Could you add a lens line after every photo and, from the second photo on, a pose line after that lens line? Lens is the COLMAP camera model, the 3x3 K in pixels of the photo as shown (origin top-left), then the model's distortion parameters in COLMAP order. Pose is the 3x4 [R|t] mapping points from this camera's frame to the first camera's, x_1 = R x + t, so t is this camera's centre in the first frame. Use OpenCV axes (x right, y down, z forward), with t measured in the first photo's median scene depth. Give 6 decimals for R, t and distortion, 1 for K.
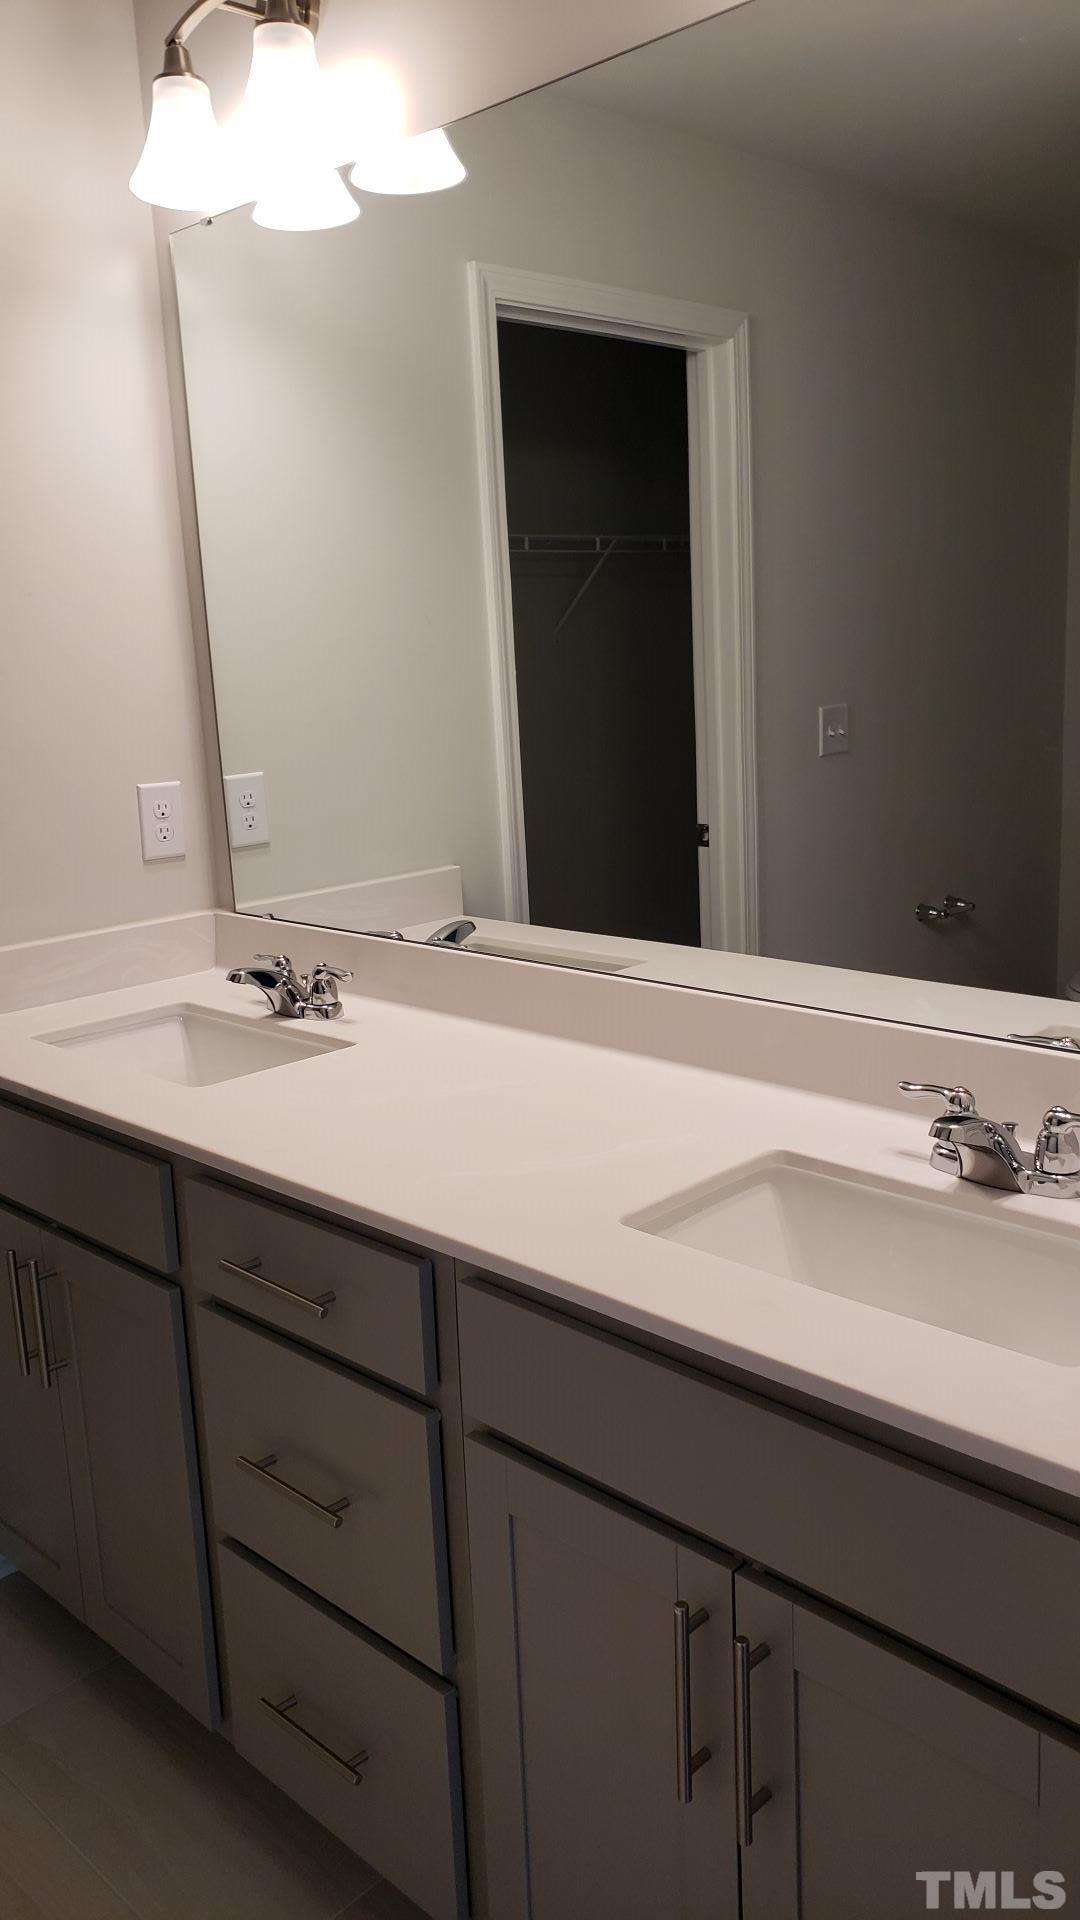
lens RADIAL K [[1510.6, 0, 542.2], [0, 1510.6, 951.9], [0, 0, 1]] dist [0.059452, -0.084449]
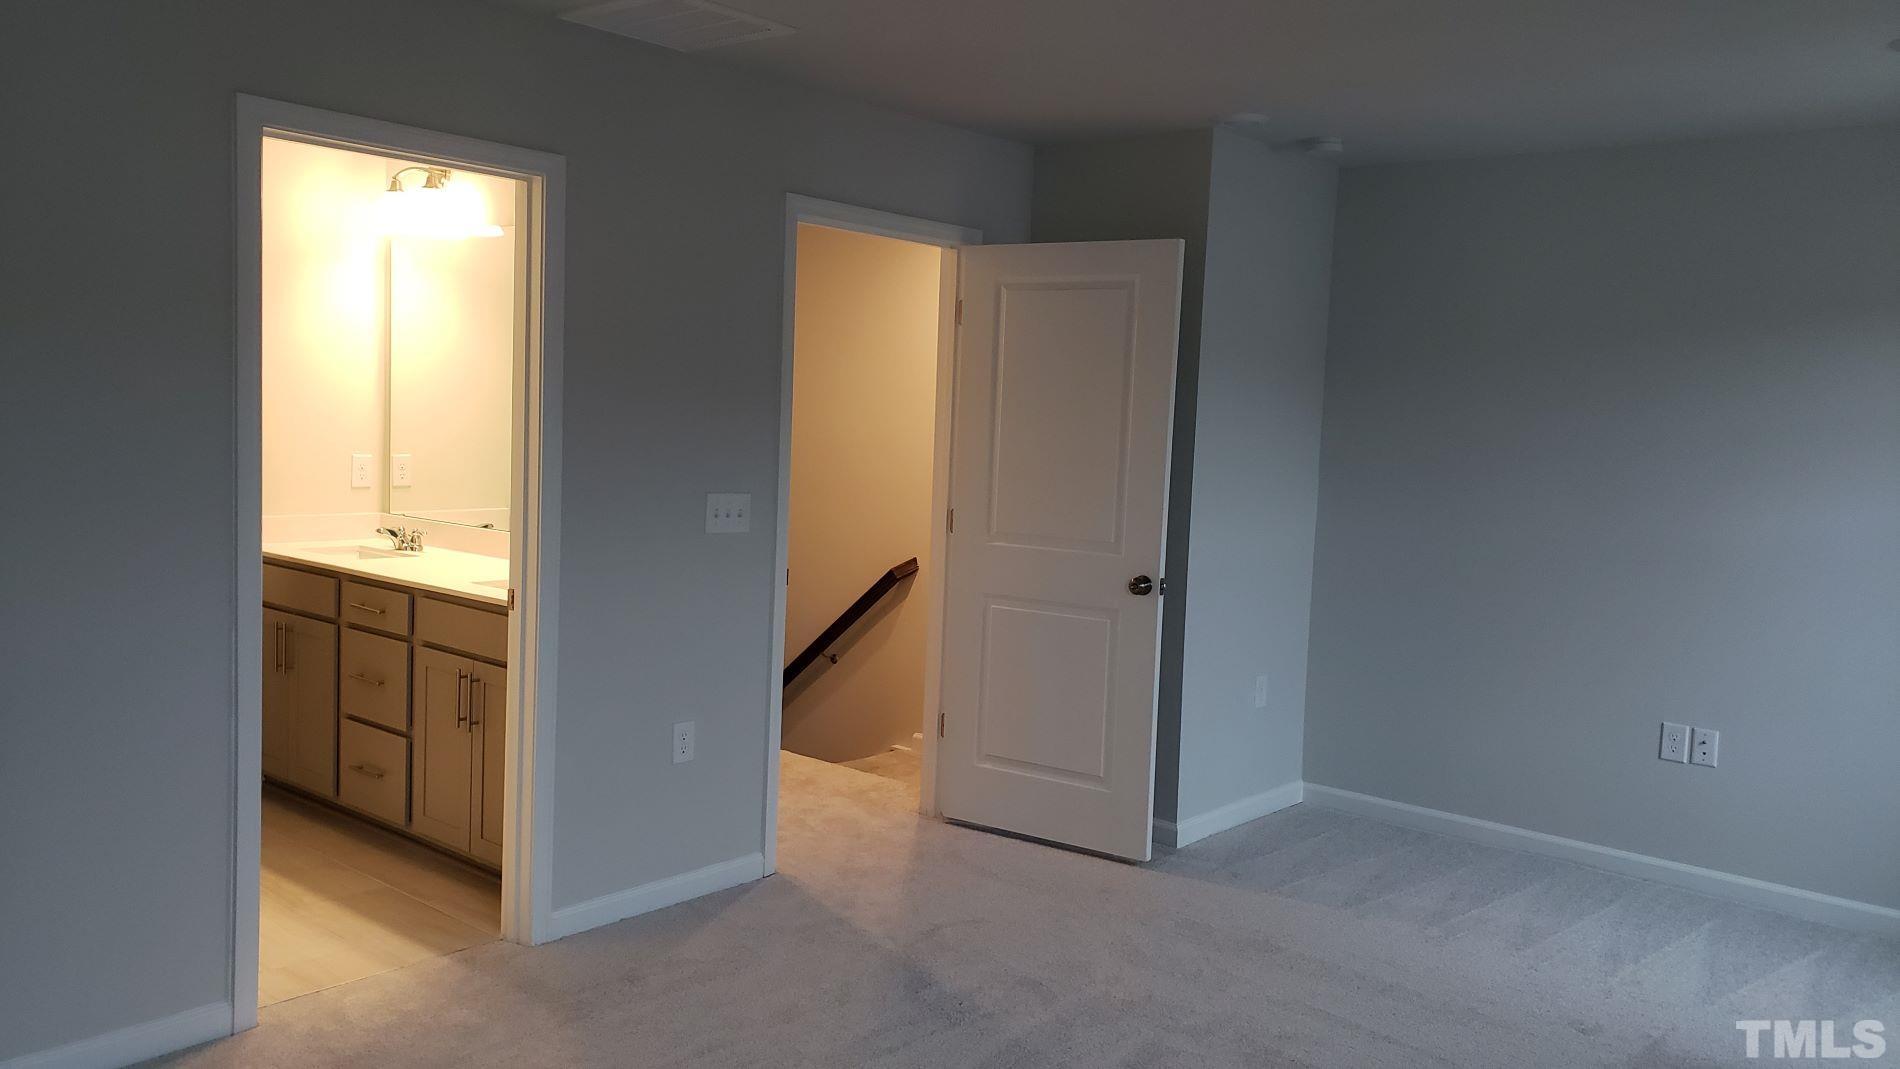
lens RADIAL K [[1494.9, 0, 942.2], [0, 1494.9, 537.7], [0, 0, 1]] dist [0.059452, -0.084449]
pose [[0.992456, 0.089113, 0.084203, 0.520887], [-0.079781, 0.990906, -0.108349, 0.225219], [-0.093092, 0.100814, 0.990540, -1.583759]]
